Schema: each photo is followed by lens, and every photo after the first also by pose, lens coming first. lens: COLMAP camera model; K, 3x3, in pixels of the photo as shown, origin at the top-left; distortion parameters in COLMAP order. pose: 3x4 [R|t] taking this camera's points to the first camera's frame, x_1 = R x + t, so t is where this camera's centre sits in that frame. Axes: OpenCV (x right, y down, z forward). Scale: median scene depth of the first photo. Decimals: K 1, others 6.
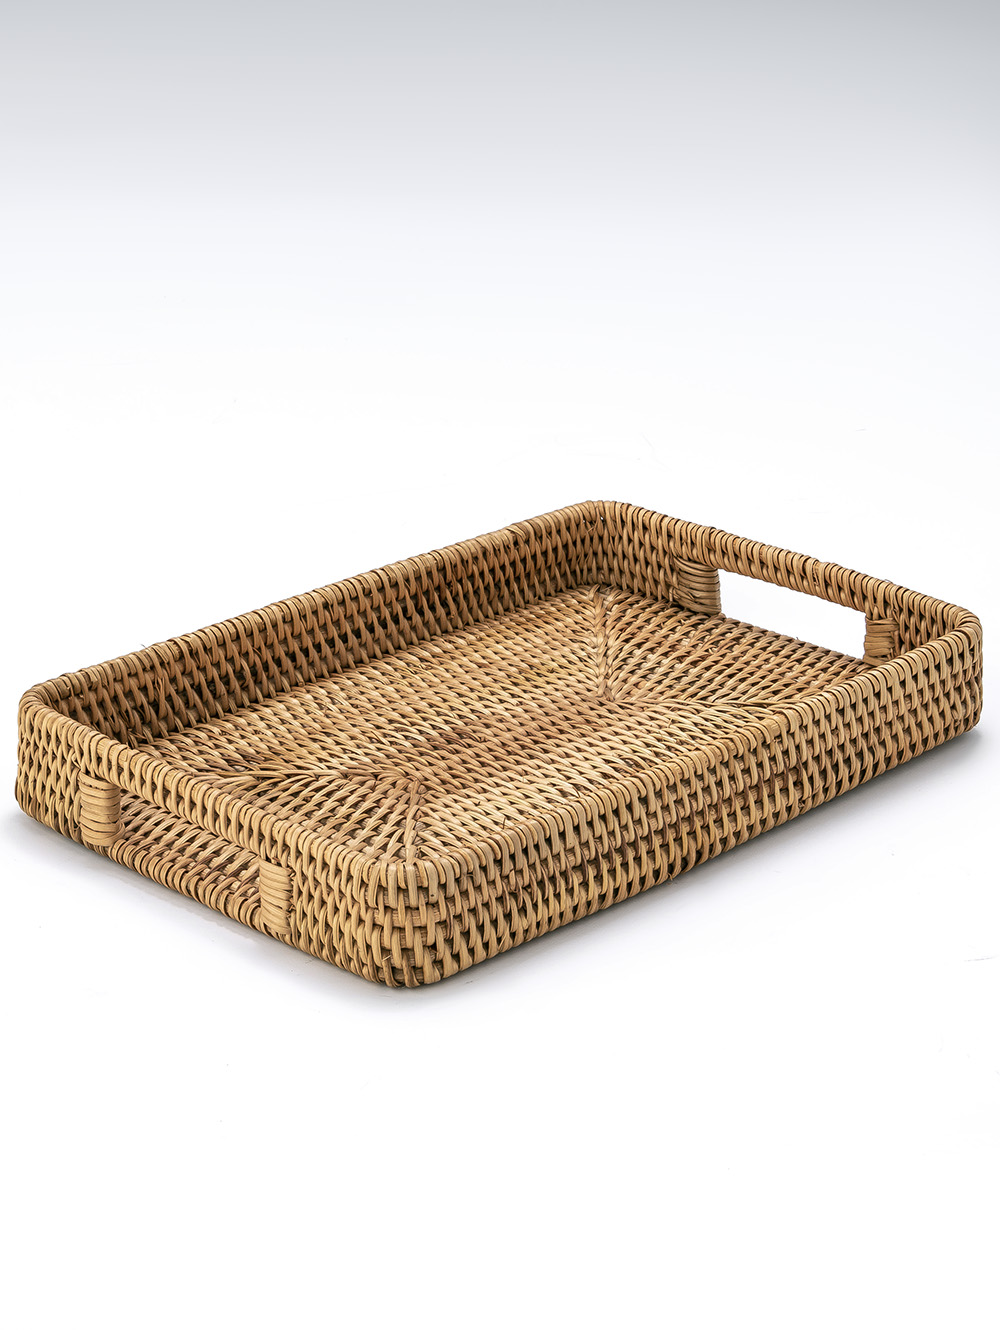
lens RADIAL K [[3281.6, 0, 500.0], [0, 3281.6, 665.0], [0, 0, 1]] dist [-0.321420, 0.409425]
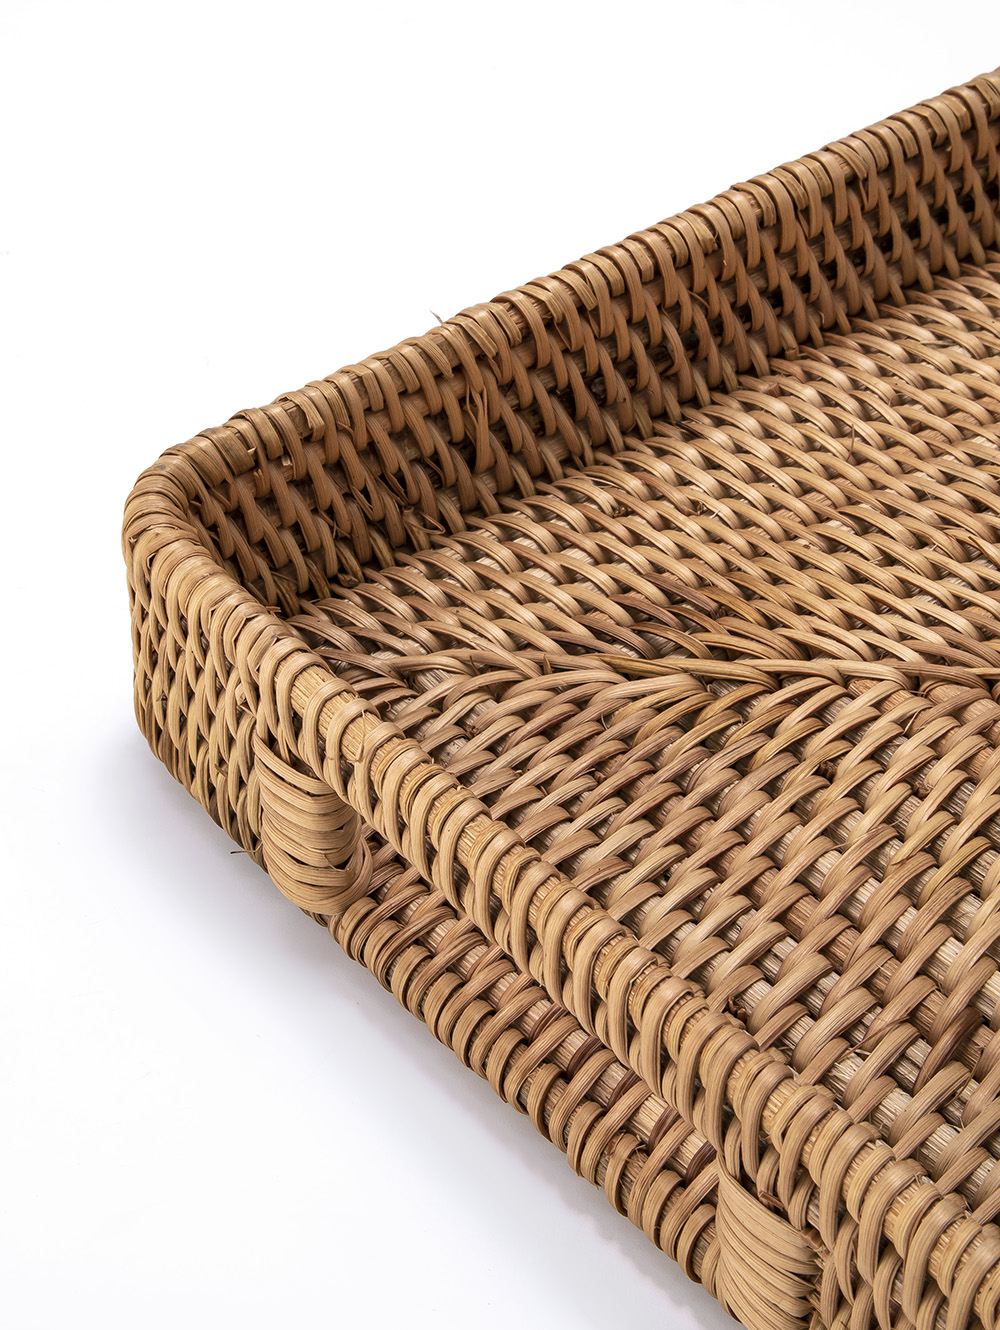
lens RADIAL K [[2021.0, 0, 500.3], [0, 2021.0, 371.3], [0, 0, 1]] dist [-0.039761, 0.191739]
pose [[0.990036, 0.037319, -0.135776, -0.067409], [0.002365, 0.959698, 0.281024, -0.077165], [0.140792, -0.278546, 0.950047, 0.779566]]
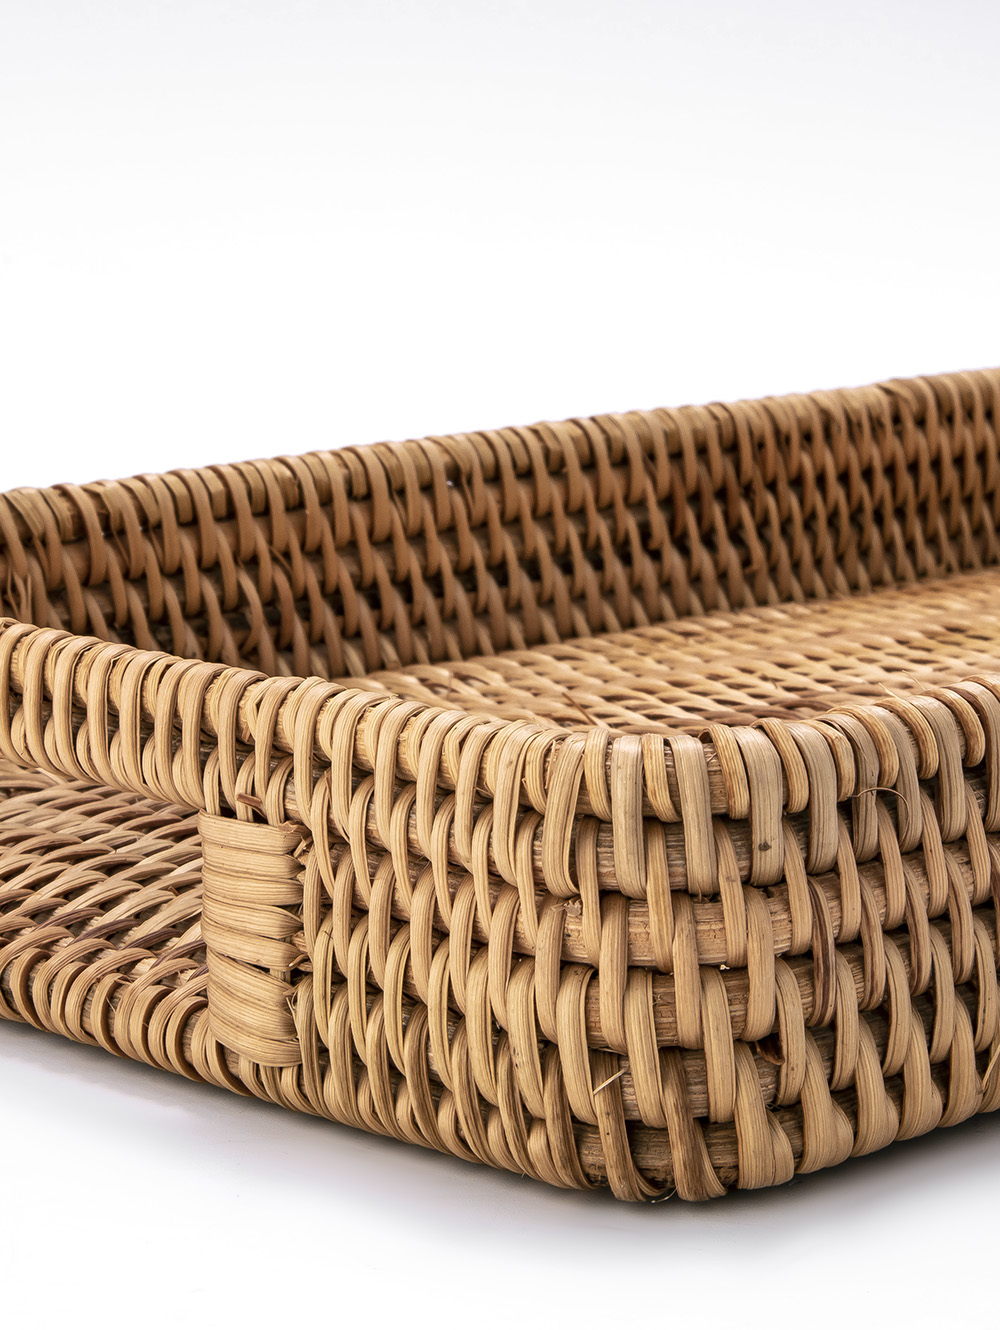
lens RADIAL K [[3146.8, 0, 500.0], [0, 3146.8, 665.0], [0, 0, 1]] dist [-0.033121, 0.225259]
pose [[0.997687, -0.020268, -0.064890, -0.023890], [0.001672, 0.961553, -0.274614, 0.122353], [0.067961, 0.273870, 0.959363, 0.676249]]
